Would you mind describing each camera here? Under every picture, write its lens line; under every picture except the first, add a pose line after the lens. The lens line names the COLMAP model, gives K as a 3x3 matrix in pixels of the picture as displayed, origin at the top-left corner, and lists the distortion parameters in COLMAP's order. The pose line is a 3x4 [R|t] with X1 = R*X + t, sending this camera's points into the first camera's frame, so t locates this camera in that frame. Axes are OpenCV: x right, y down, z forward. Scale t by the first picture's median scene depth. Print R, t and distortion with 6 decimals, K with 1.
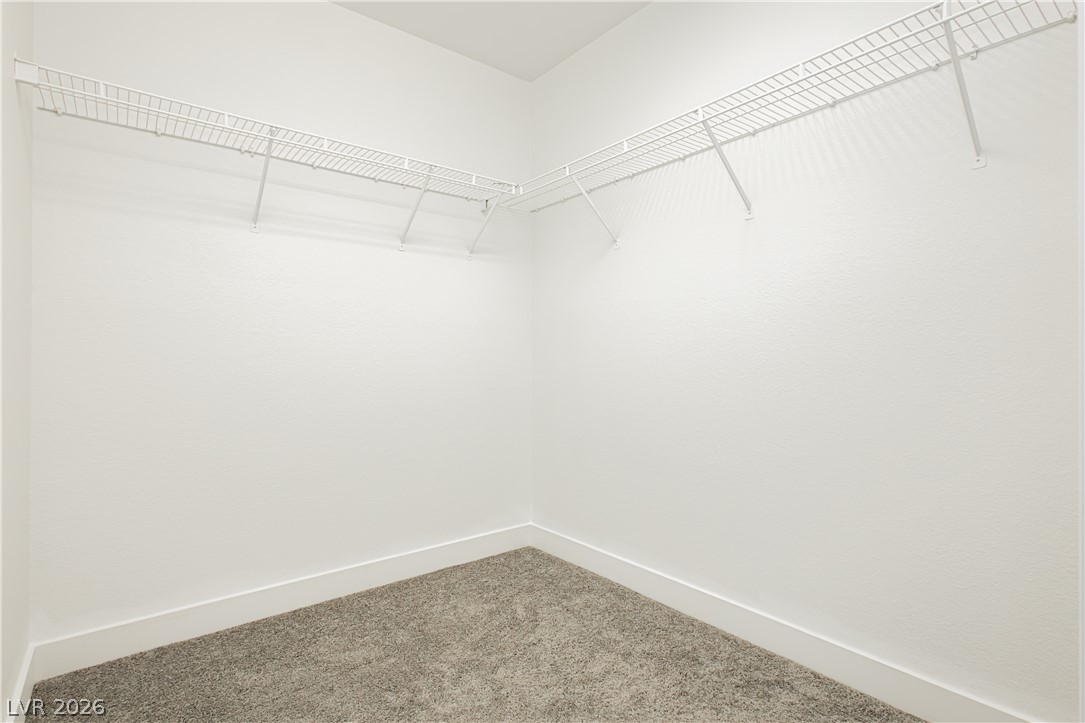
lens RADIAL K [[545.3, 0, 534.5], [0, 545.3, 356.5], [0, 0, 1]] dist [0.029388, 0.000239]
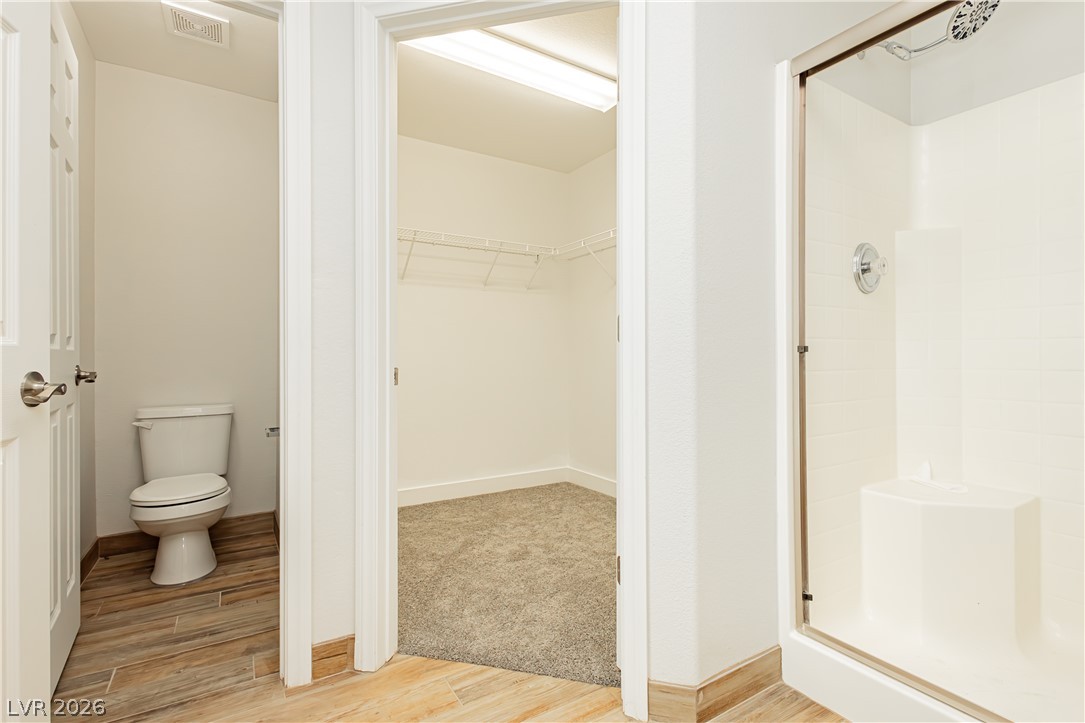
lens RADIAL K [[508.9, 0, 539.0], [0, 508.9, 355.5], [0, 0, 1]] dist [0.005563, -0.001154]
pose [[0.991566, 0.001900, -0.129589, 0.130175], [-0.001888, 0.999998, 0.000216, -0.001904], [0.129589, 0.000030, 0.991568, -0.542846]]
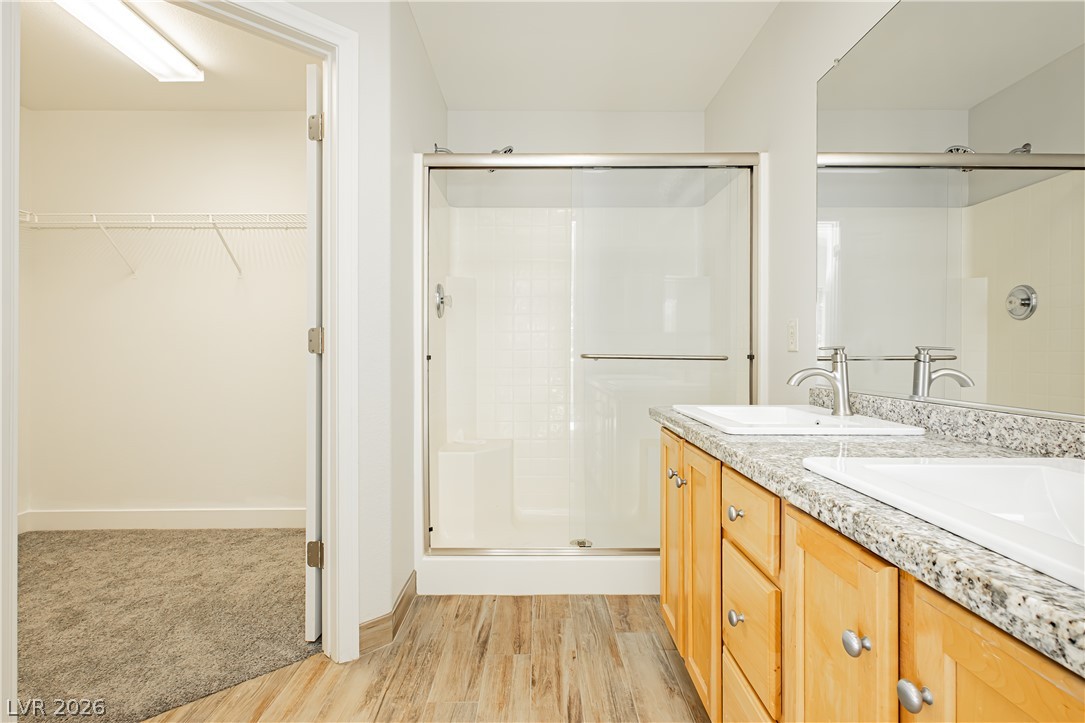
lens RADIAL K [[534.6, 0, 538.9], [0, 534.6, 351.8], [0, 0, 1]] dist [-0.019860, 0.000376]
pose [[0.622139, 0.005604, 0.782887, -0.265814], [-0.002823, 0.999984, -0.004915, -0.017147], [-0.782902, 0.000848, 0.622145, -0.621488]]
